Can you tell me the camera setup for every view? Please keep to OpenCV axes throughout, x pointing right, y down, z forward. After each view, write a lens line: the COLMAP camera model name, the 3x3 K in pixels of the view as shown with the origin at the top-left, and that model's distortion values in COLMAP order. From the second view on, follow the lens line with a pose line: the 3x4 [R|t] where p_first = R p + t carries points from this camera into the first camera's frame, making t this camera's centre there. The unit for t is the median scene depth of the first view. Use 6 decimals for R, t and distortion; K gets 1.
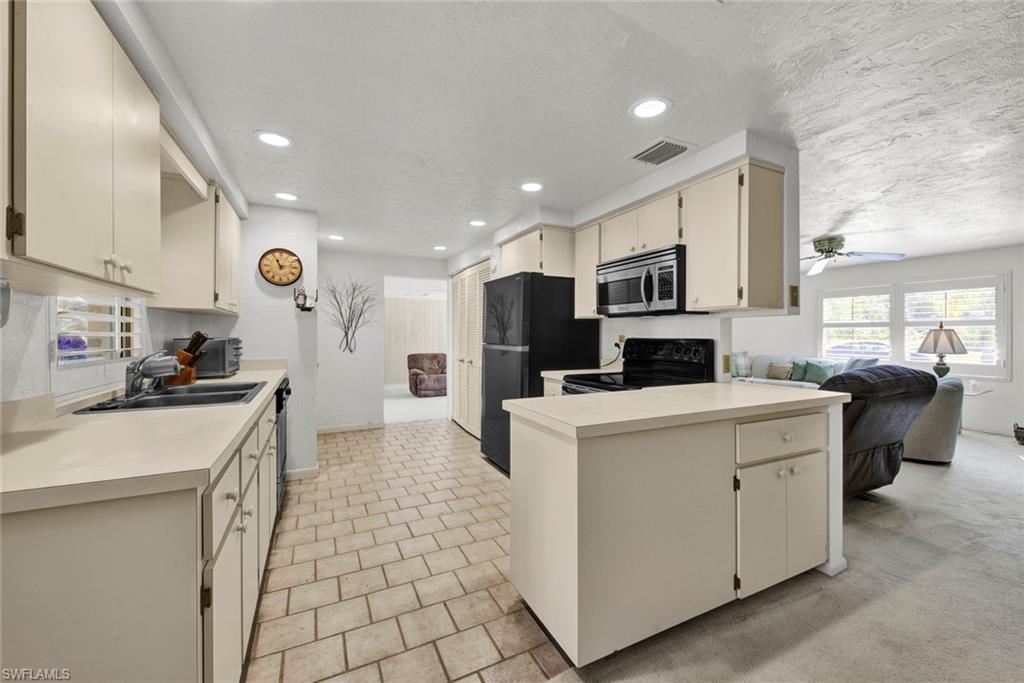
lens RADIAL K [[400.7, 0, 513.7], [0, 400.7, 335.9], [0, 0, 1]] dist [0.001871, -0.001467]
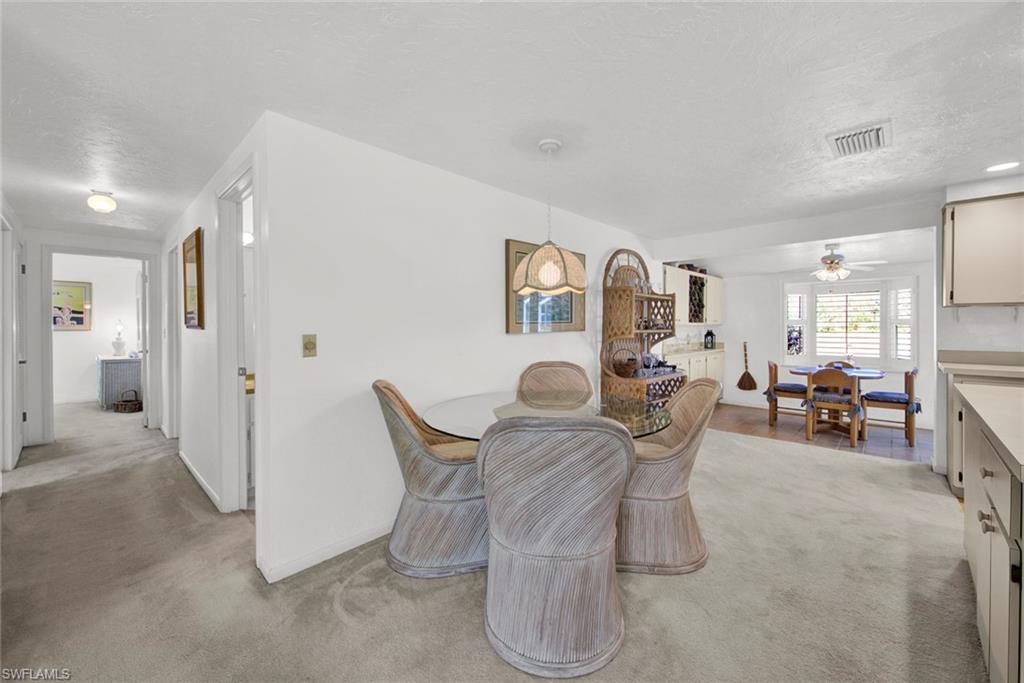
lens RADIAL K [[400.7, 0, 510.5], [0, 400.7, 325.6], [0, 0, 1]] dist [0.001871, -0.001467]
pose [[-0.945390, 0.004676, -0.325907, 0.694004], [0.002211, 0.999966, 0.007935, -0.004536], [0.325933, 0.006781, -0.945368, 0.568254]]
